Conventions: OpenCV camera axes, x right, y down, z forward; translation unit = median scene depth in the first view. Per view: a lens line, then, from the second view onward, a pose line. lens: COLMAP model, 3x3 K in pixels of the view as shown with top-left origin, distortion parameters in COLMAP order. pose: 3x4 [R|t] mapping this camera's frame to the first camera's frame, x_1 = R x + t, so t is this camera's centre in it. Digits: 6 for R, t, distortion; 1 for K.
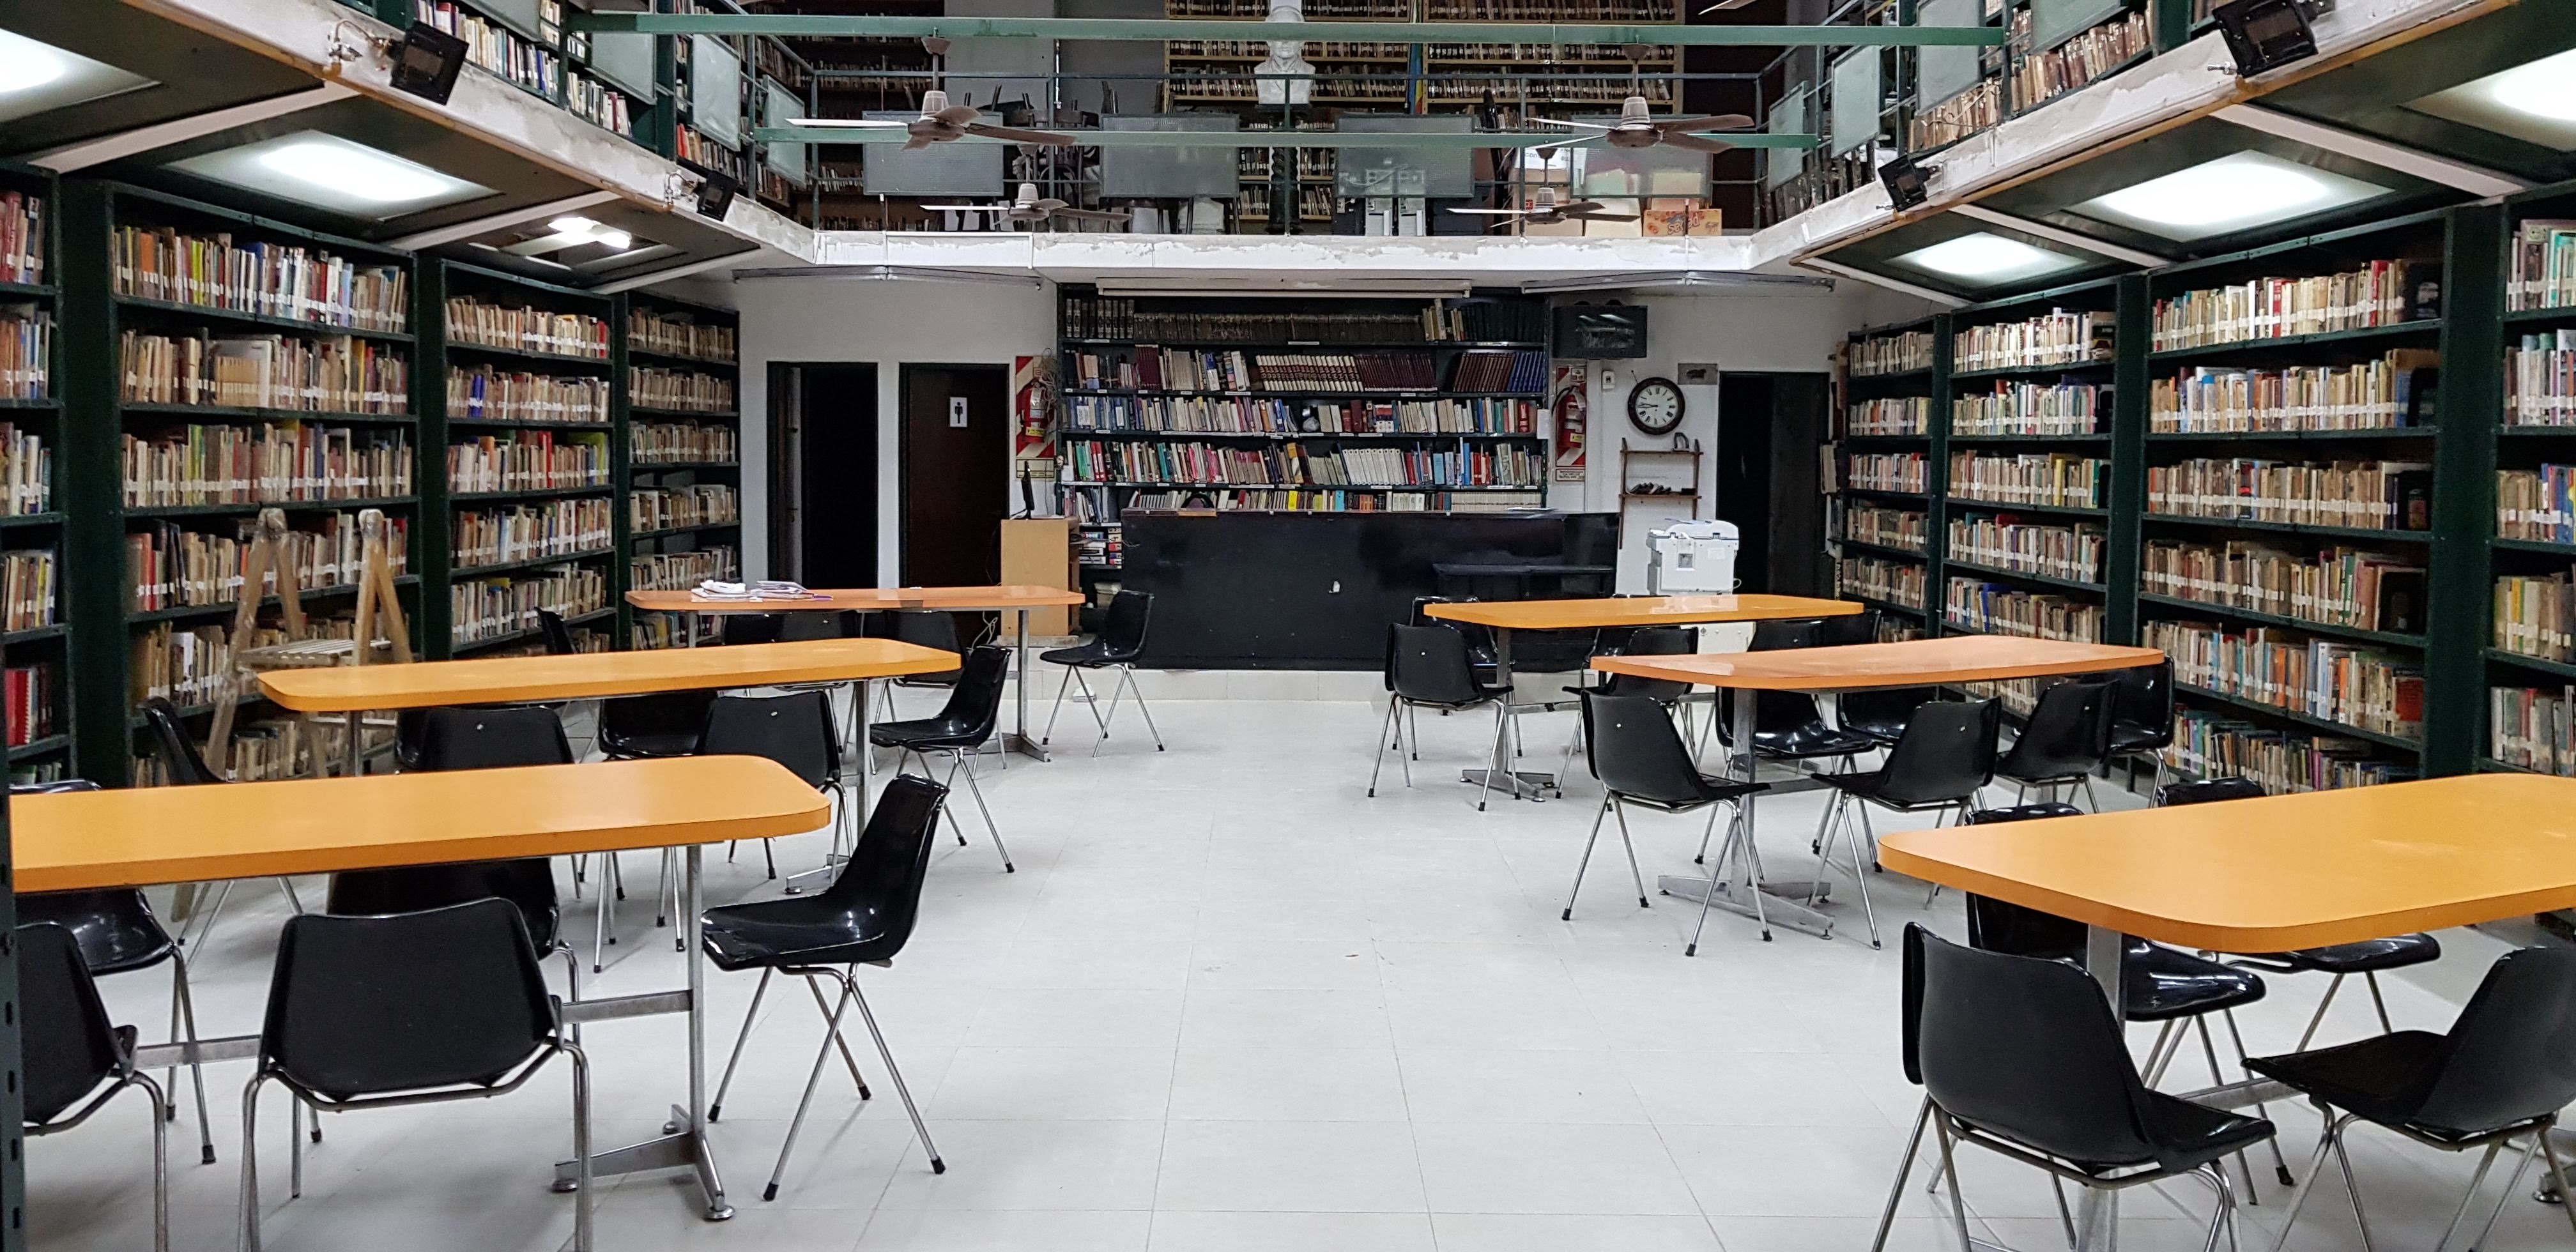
lens RADIAL K [[1964.3, 0, 1288.0], [0, 1964.3, 626.0], [0, 0, 1]] dist [0.005670, -0.003980]
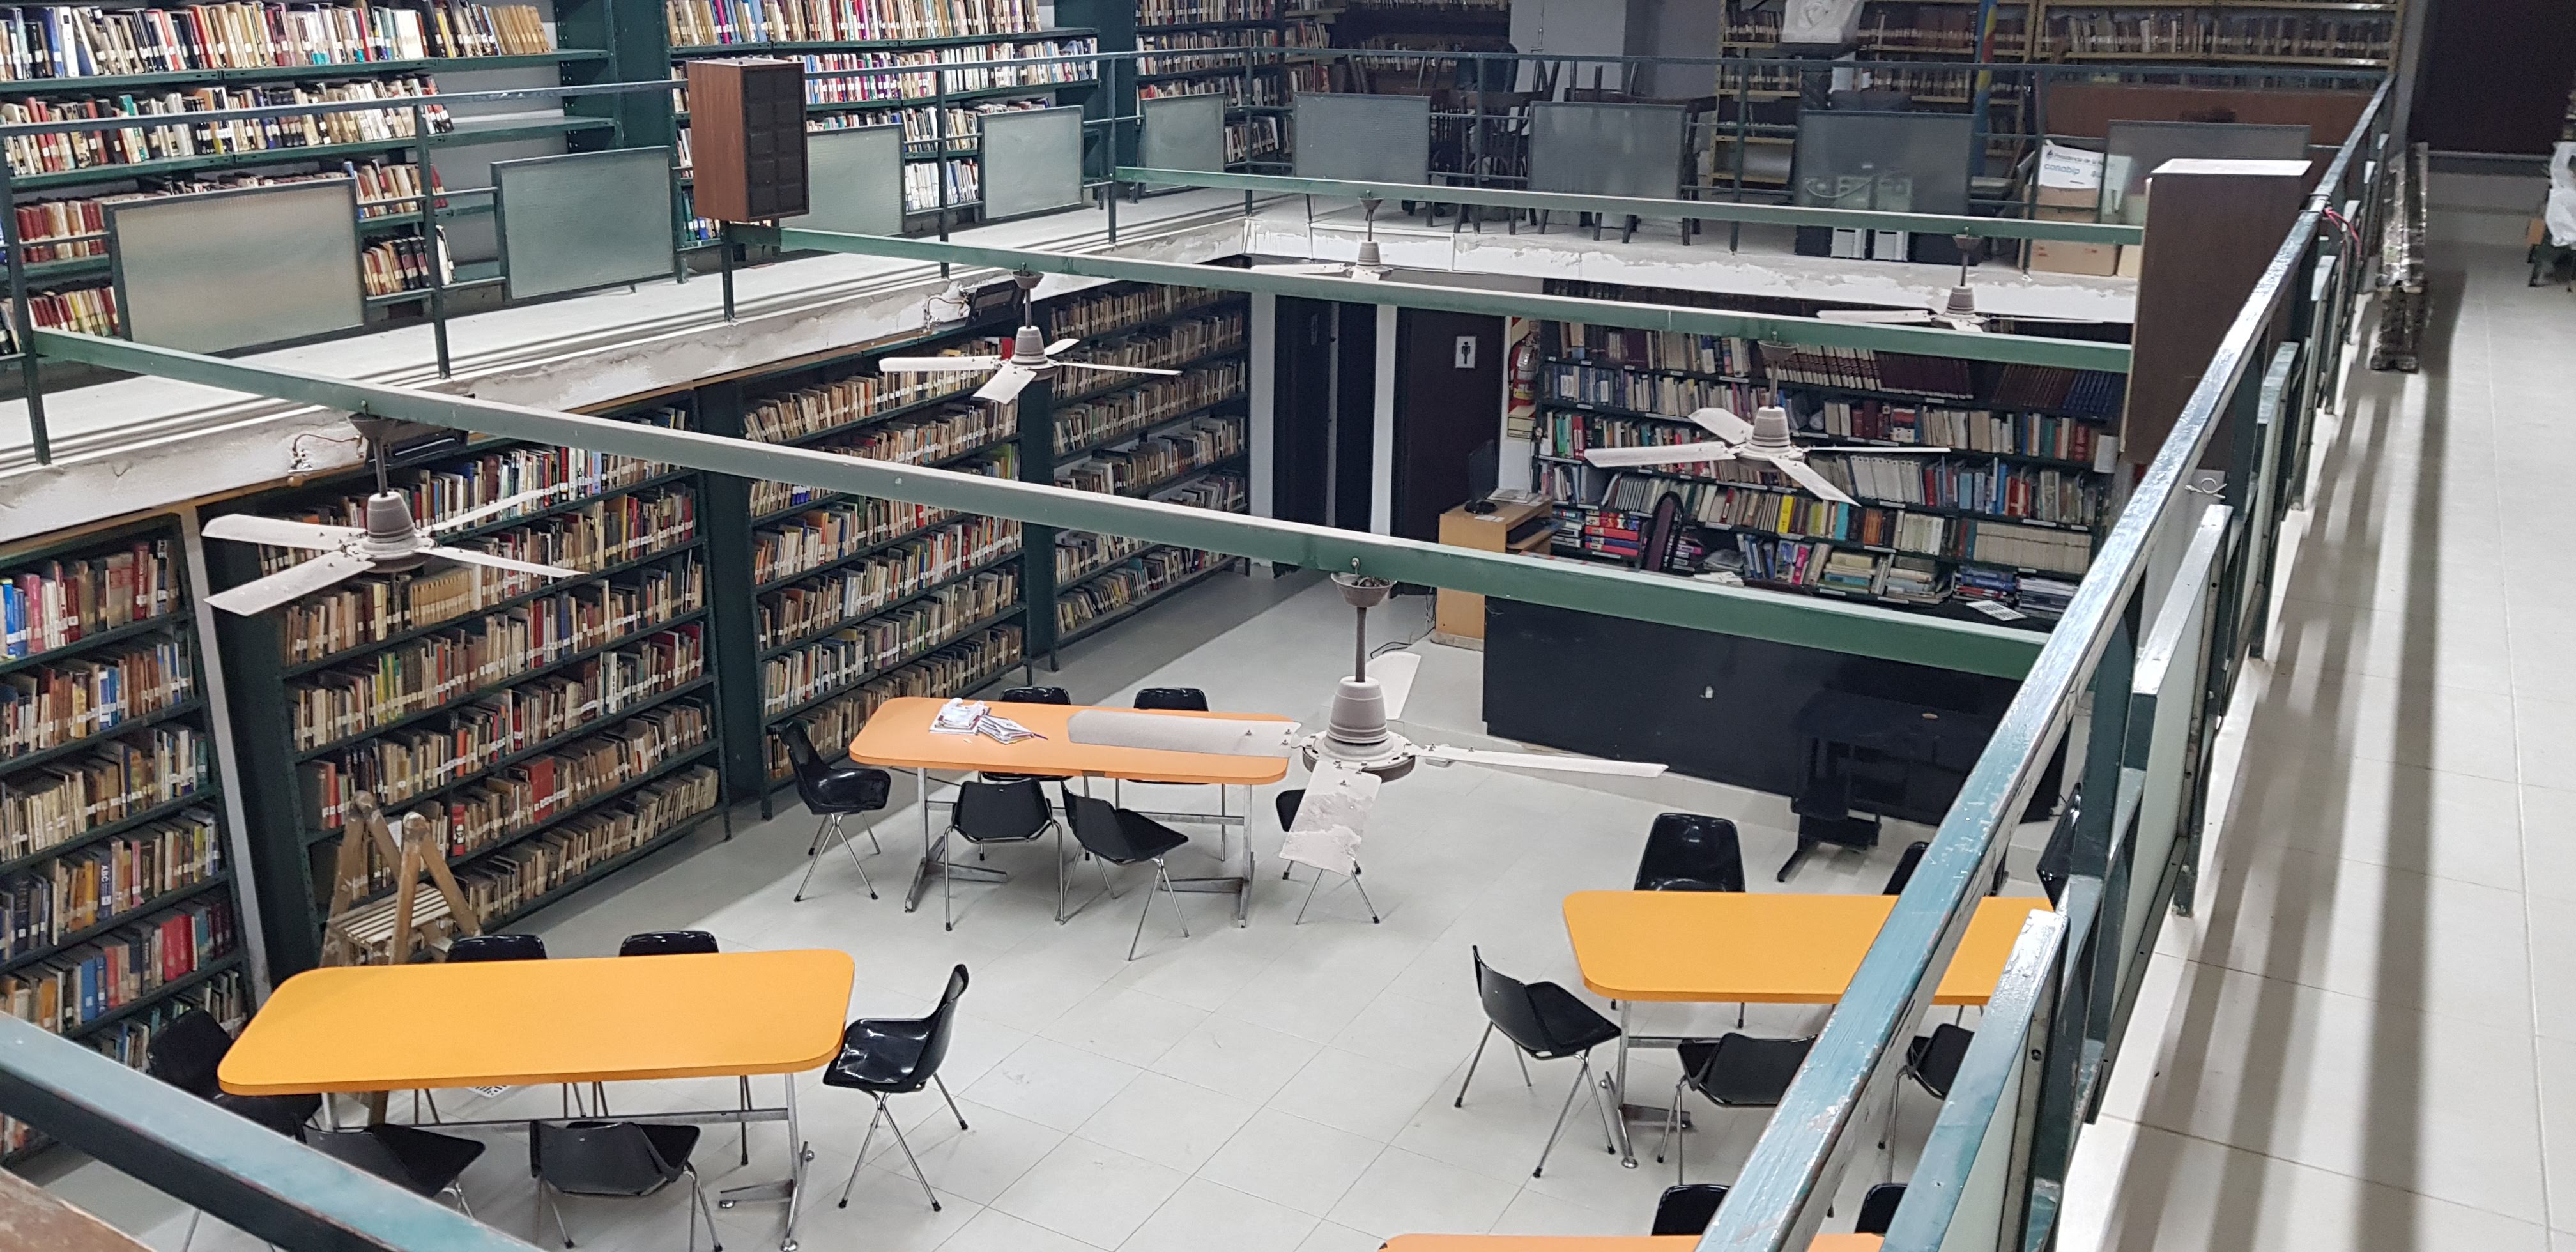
lens RADIAL K [[1985.4, 0, 1288.0], [0, 1985.4, 626.0], [0, 0, 1]] dist [0.000755, 0.003865]
pose [[0.872453, 0.155019, -0.463460, 0.225933], [-0.044951, 0.969791, 0.239759, -0.213883], [0.486627, -0.188346, 0.853065, 0.133969]]
